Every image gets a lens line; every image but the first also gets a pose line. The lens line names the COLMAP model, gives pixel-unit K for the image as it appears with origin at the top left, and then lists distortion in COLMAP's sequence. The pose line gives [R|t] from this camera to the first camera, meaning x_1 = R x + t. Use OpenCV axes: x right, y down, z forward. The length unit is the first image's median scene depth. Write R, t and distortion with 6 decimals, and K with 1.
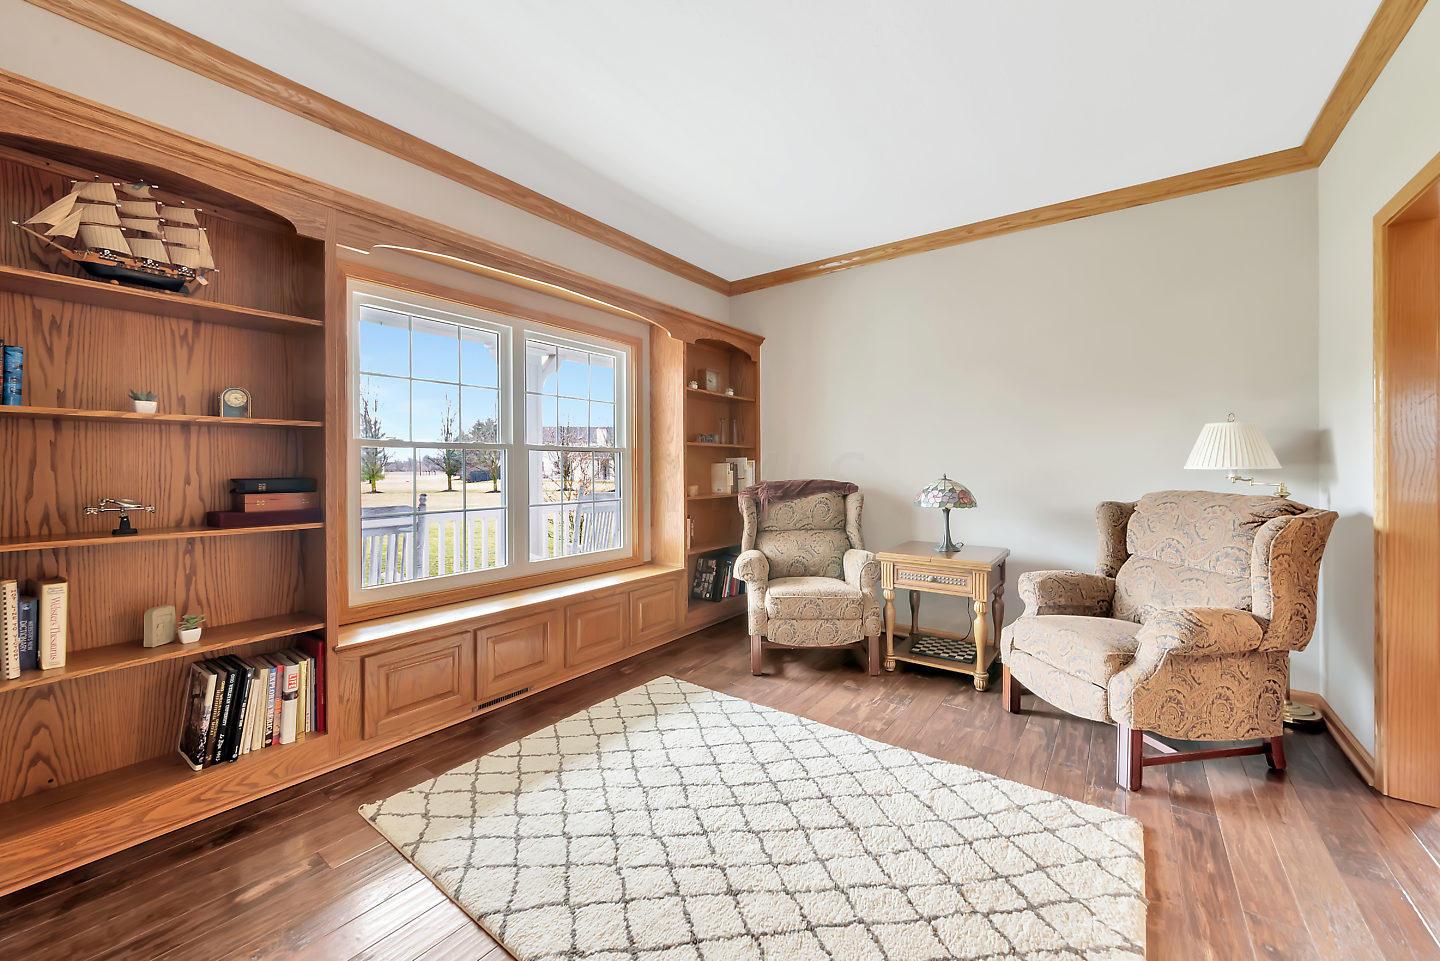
lens RADIAL K [[566.1, 0, 714.0], [0, 566.1, 464.1], [0, 0, 1]] dist [0.000211, 0.000075]
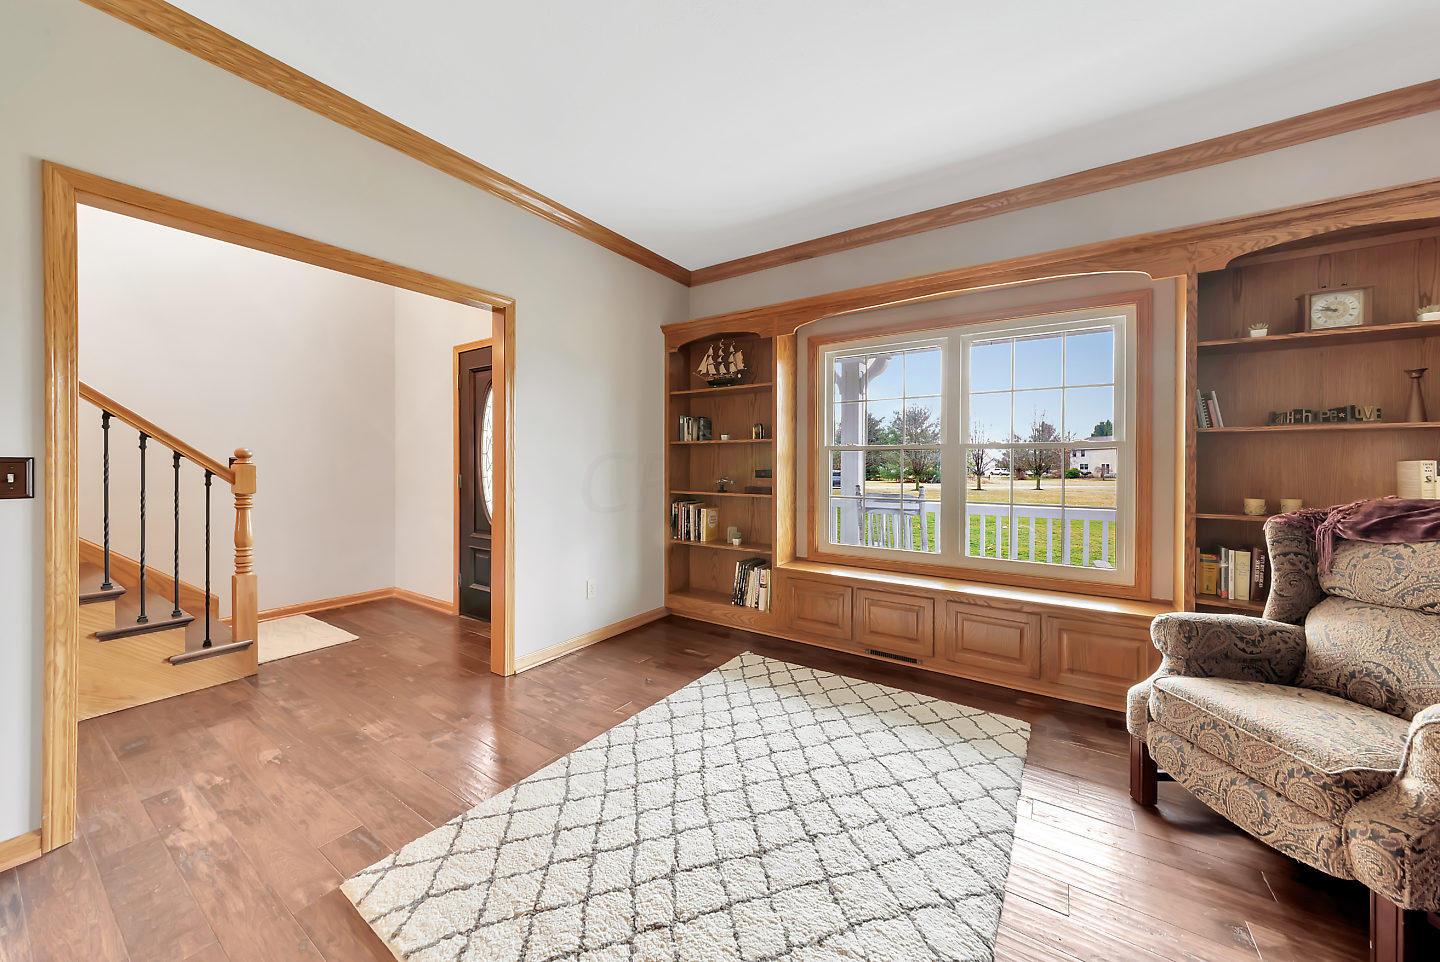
lens RADIAL K [[512.9, 0, 718.8], [0, 512.9, 466.9], [0, 0, 1]] dist [0.007566, 0.000075]
pose [[0.041048, 0.006558, -0.999136, 0.945578], [-0.001520, 0.999978, 0.006501, 0.004485], [0.999156, 0.001252, 0.041057, 0.786823]]
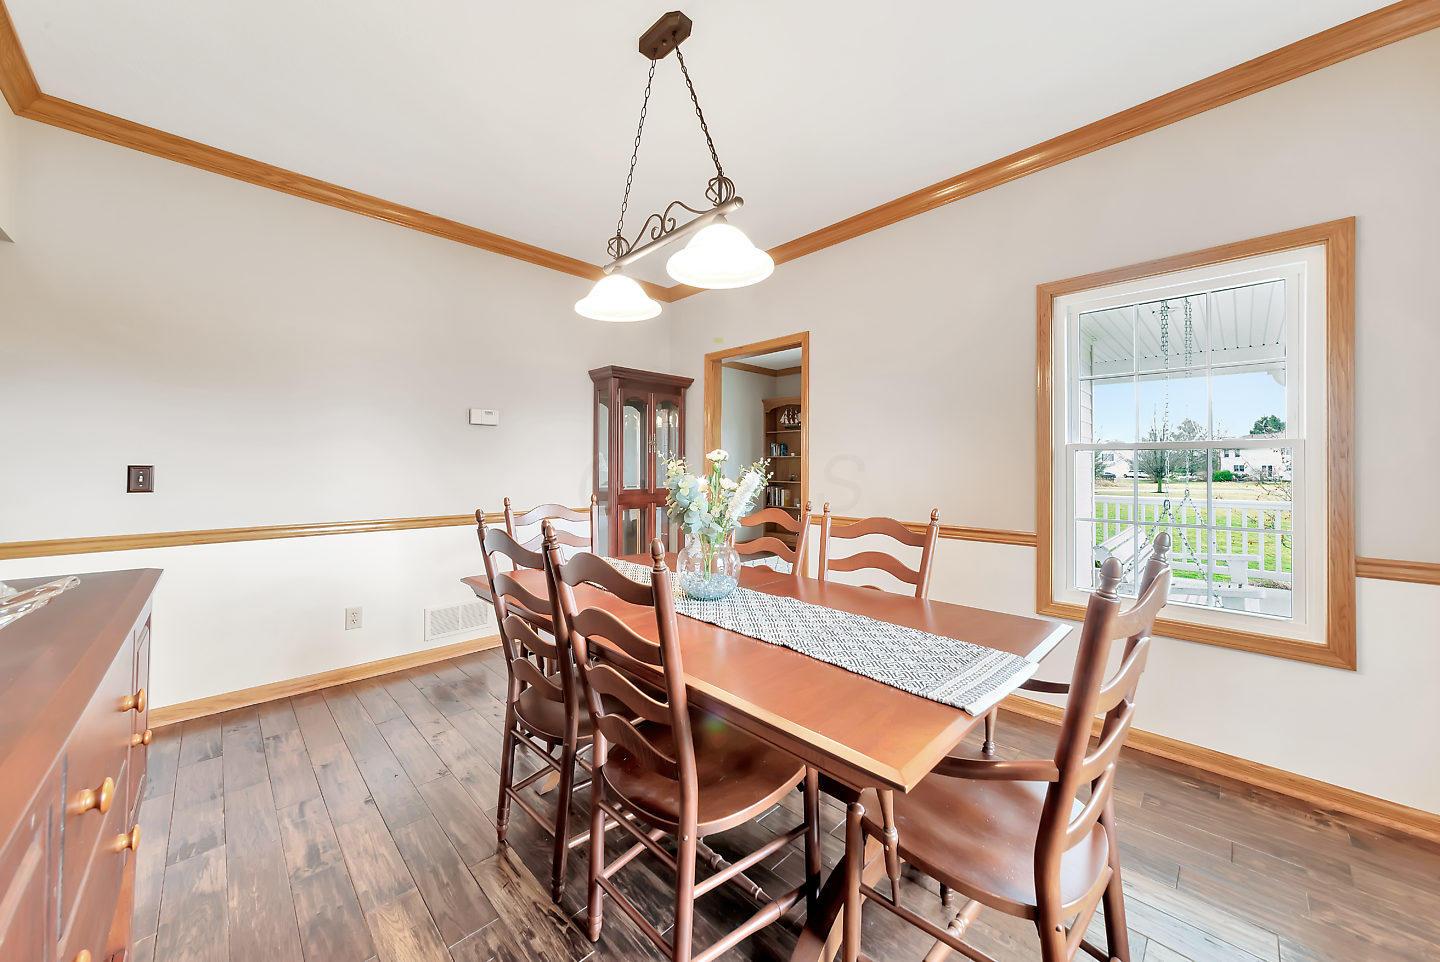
lens RADIAL K [[512.9, 0, 718.8], [0, 512.9, 466.9], [0, 0, 1]] dist [0.007566, 0.000075]
pose [[-0.147588, 0.001235, -0.989048, 2.904444], [0.002213, 0.999997, 0.000918, -0.003386], [0.989046, -0.002053, -0.147591, 0.900655]]
